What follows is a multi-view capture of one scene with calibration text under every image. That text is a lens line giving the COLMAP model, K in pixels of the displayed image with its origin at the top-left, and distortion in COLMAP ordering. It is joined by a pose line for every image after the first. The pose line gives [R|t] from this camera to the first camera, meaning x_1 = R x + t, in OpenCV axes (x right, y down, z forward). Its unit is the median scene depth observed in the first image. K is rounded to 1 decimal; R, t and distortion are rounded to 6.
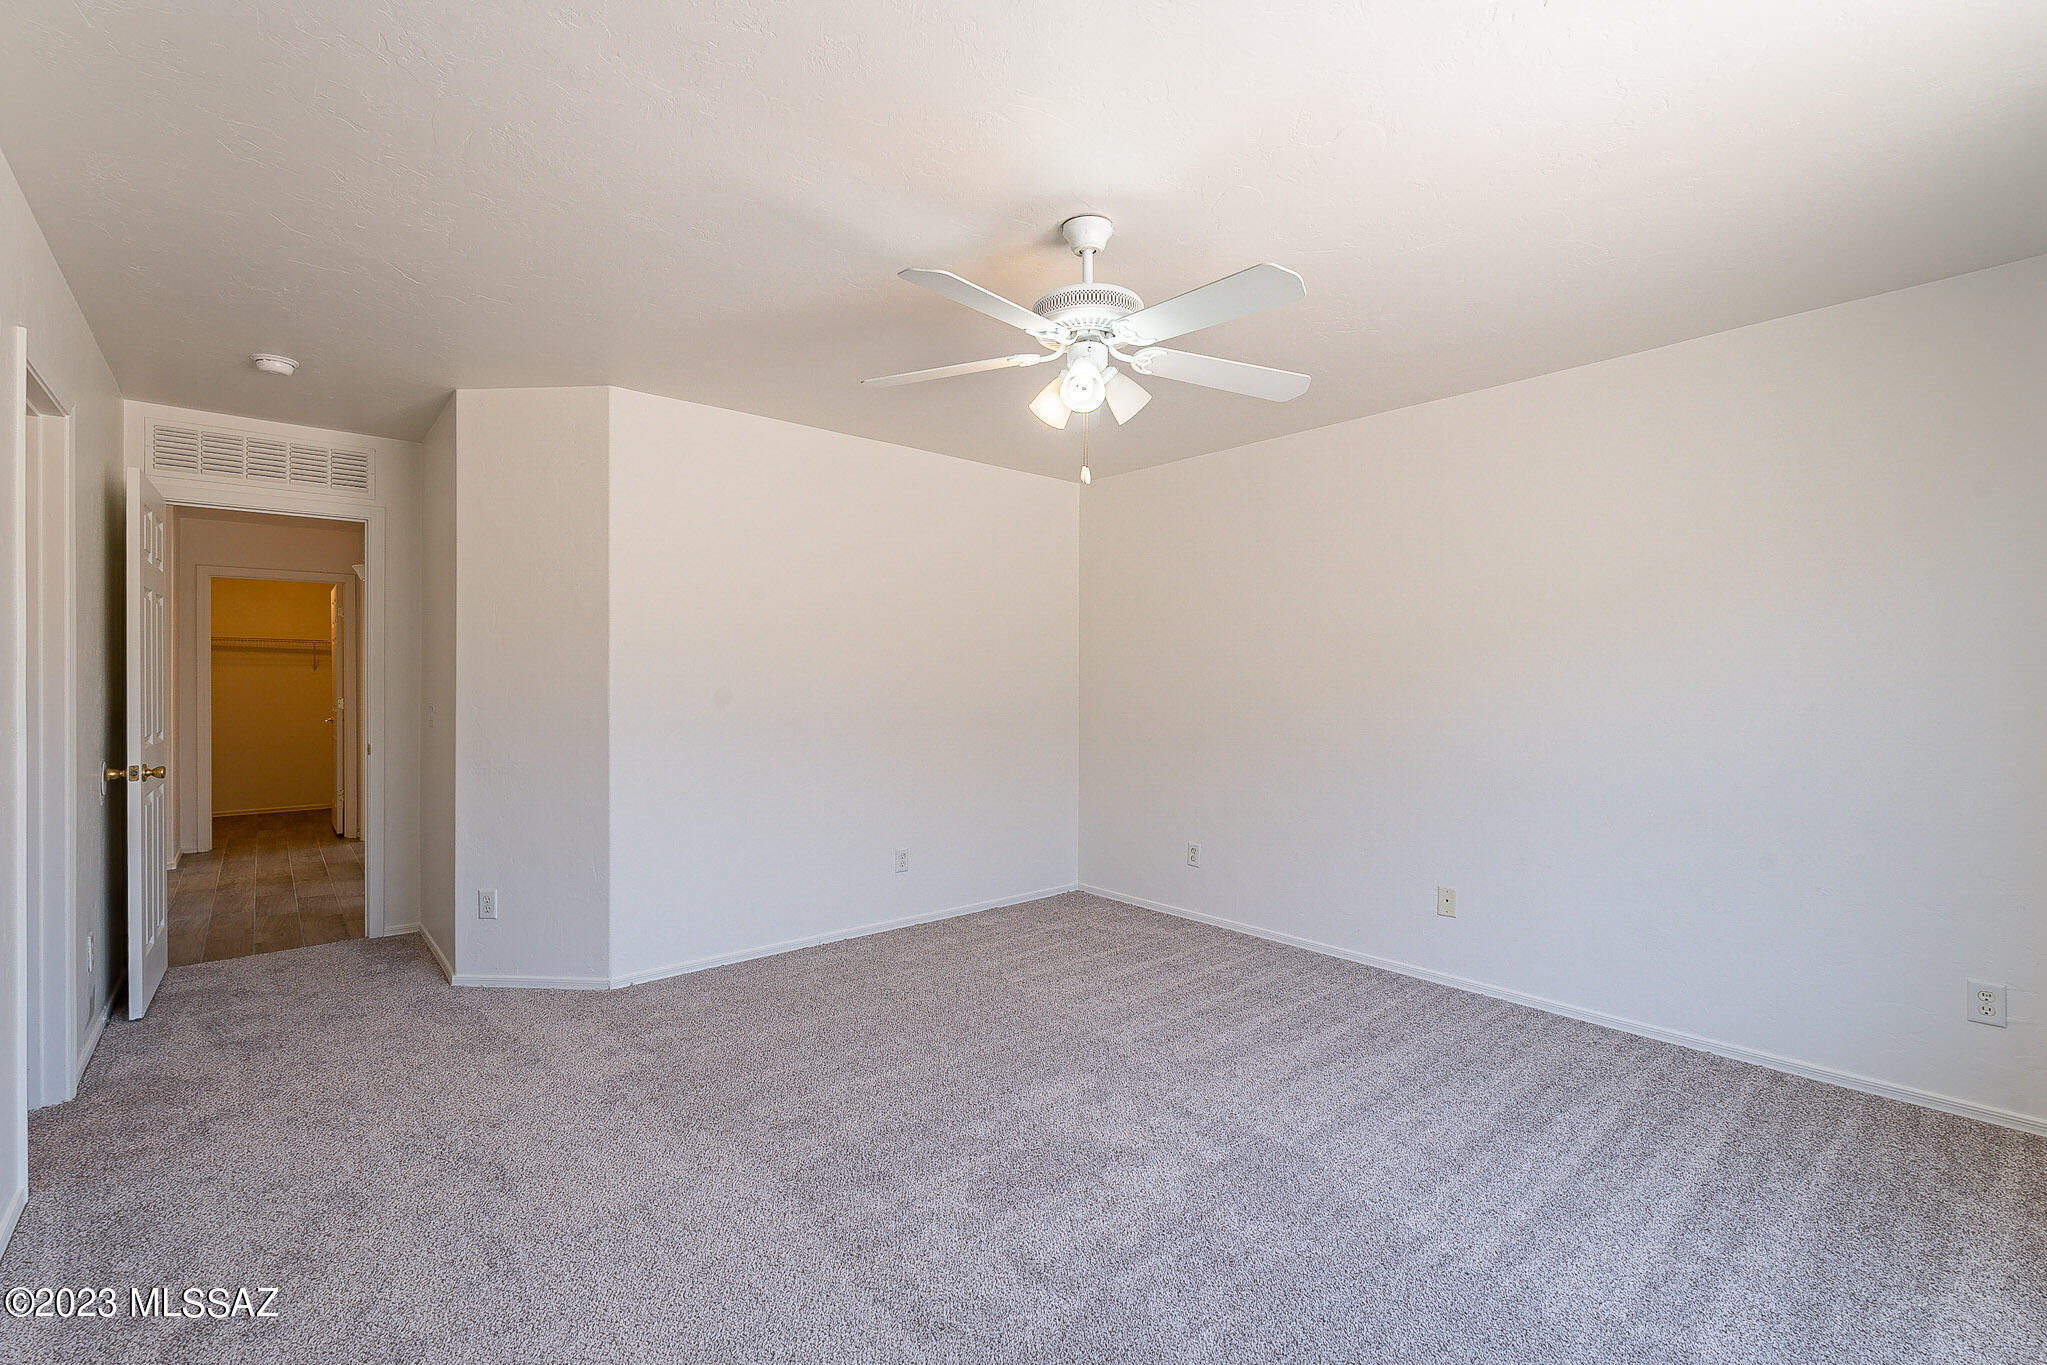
lens RADIAL K [[891.4, 0, 1020.3], [0, 891.4, 685.1], [0, 0, 1]] dist [-0.007702, 0.000212]
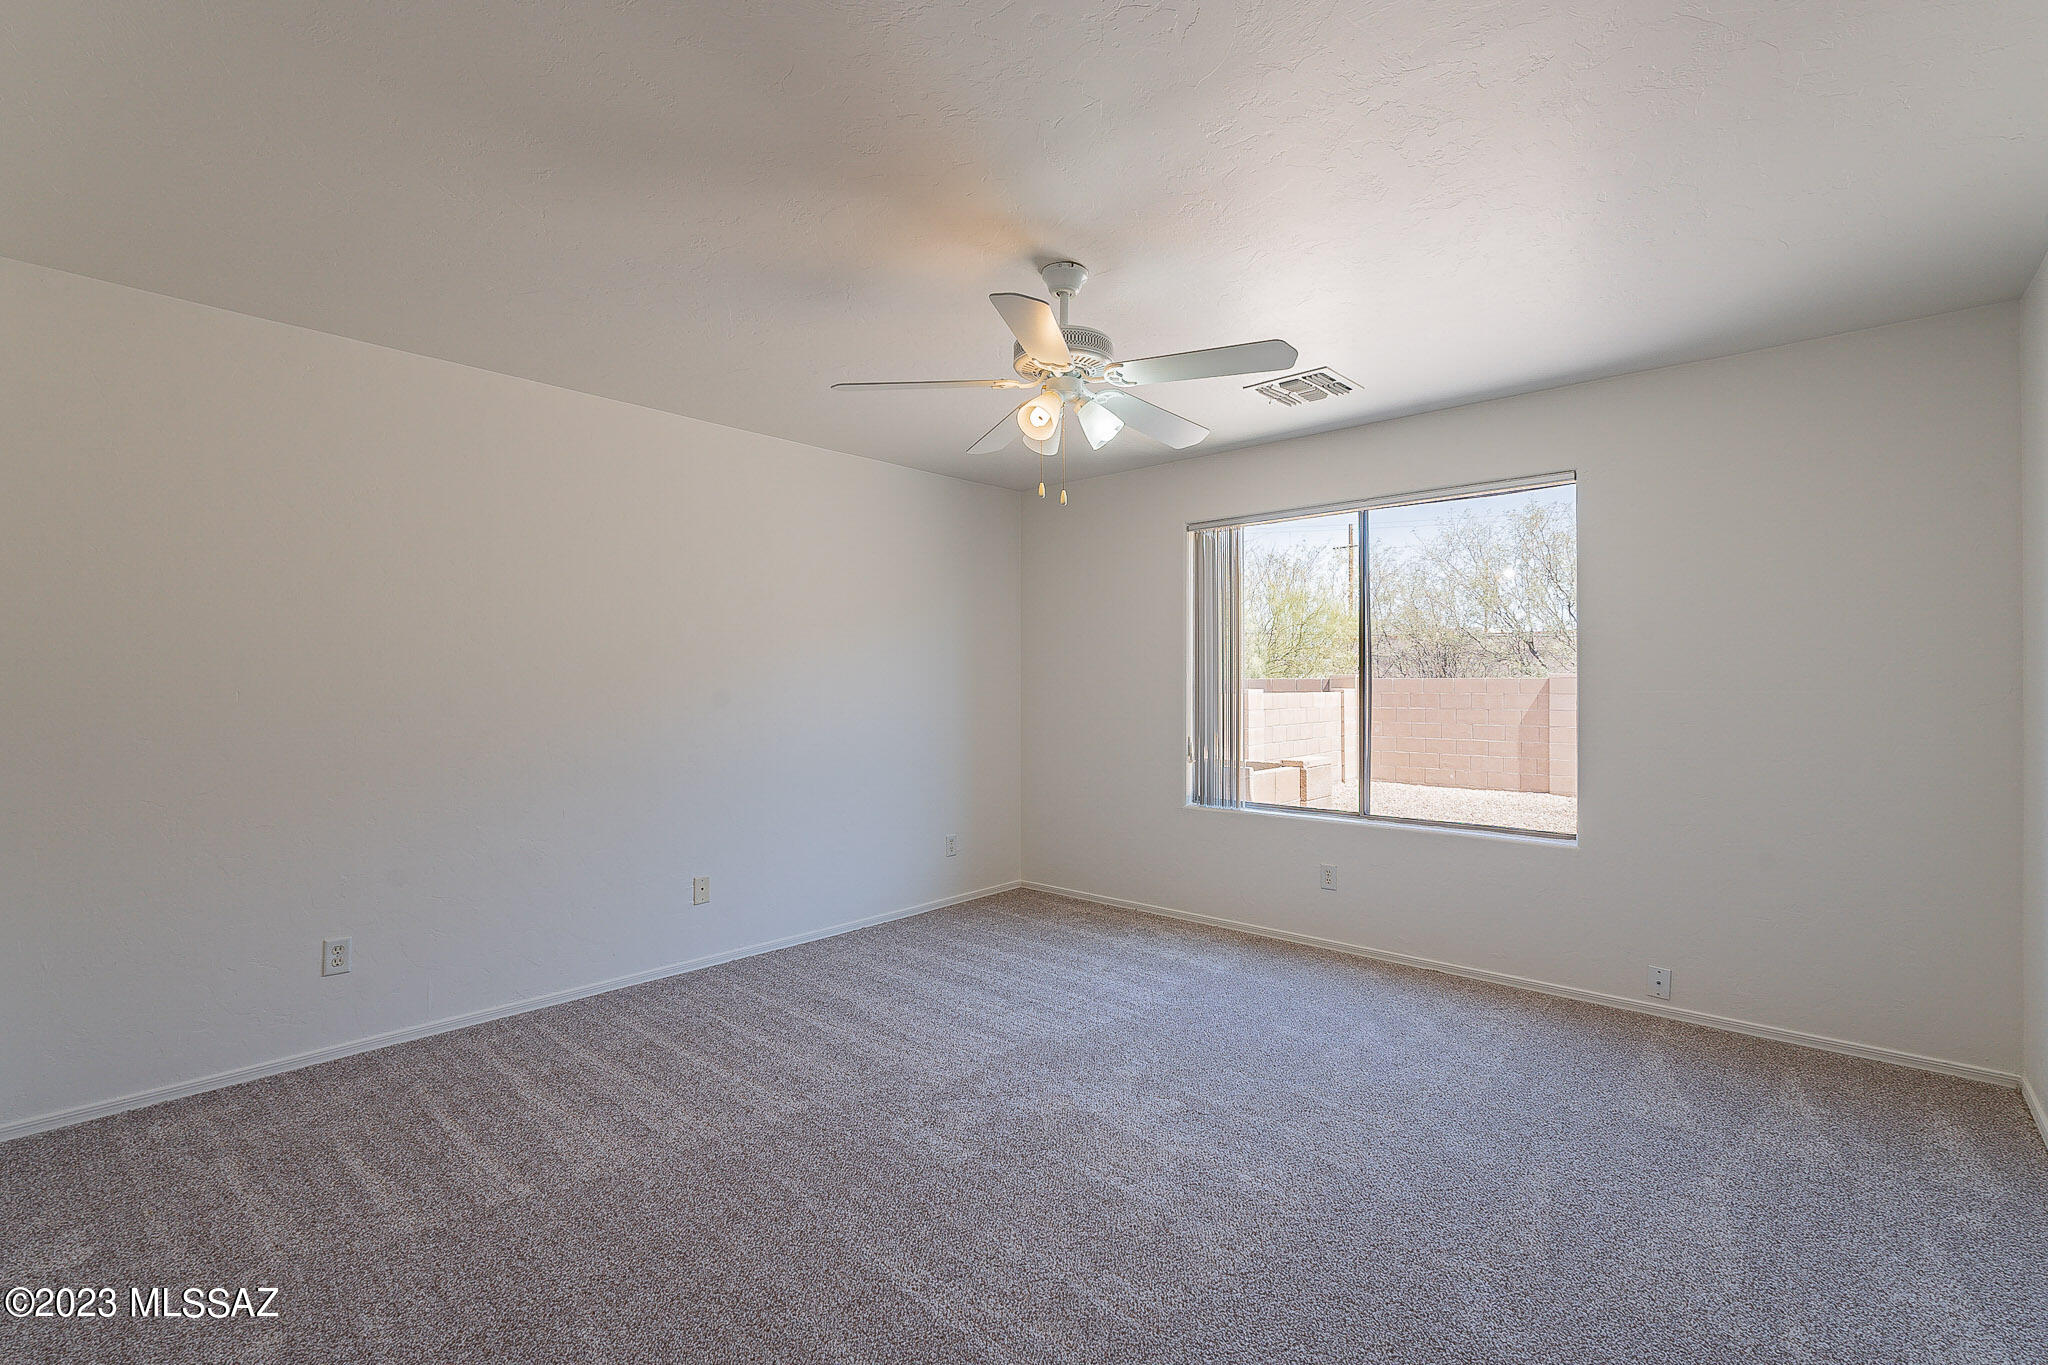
lens RADIAL K [[912.4, 0, 1019.1], [0, 912.4, 682.5], [0, 0, 1]] dist [-0.003273, -0.000157]
pose [[-0.129069, -0.001073, 0.991635, -0.799382], [0.006890, 0.999974, 0.001979, -0.007920], [-0.991612, 0.007088, -0.129059, 0.923952]]
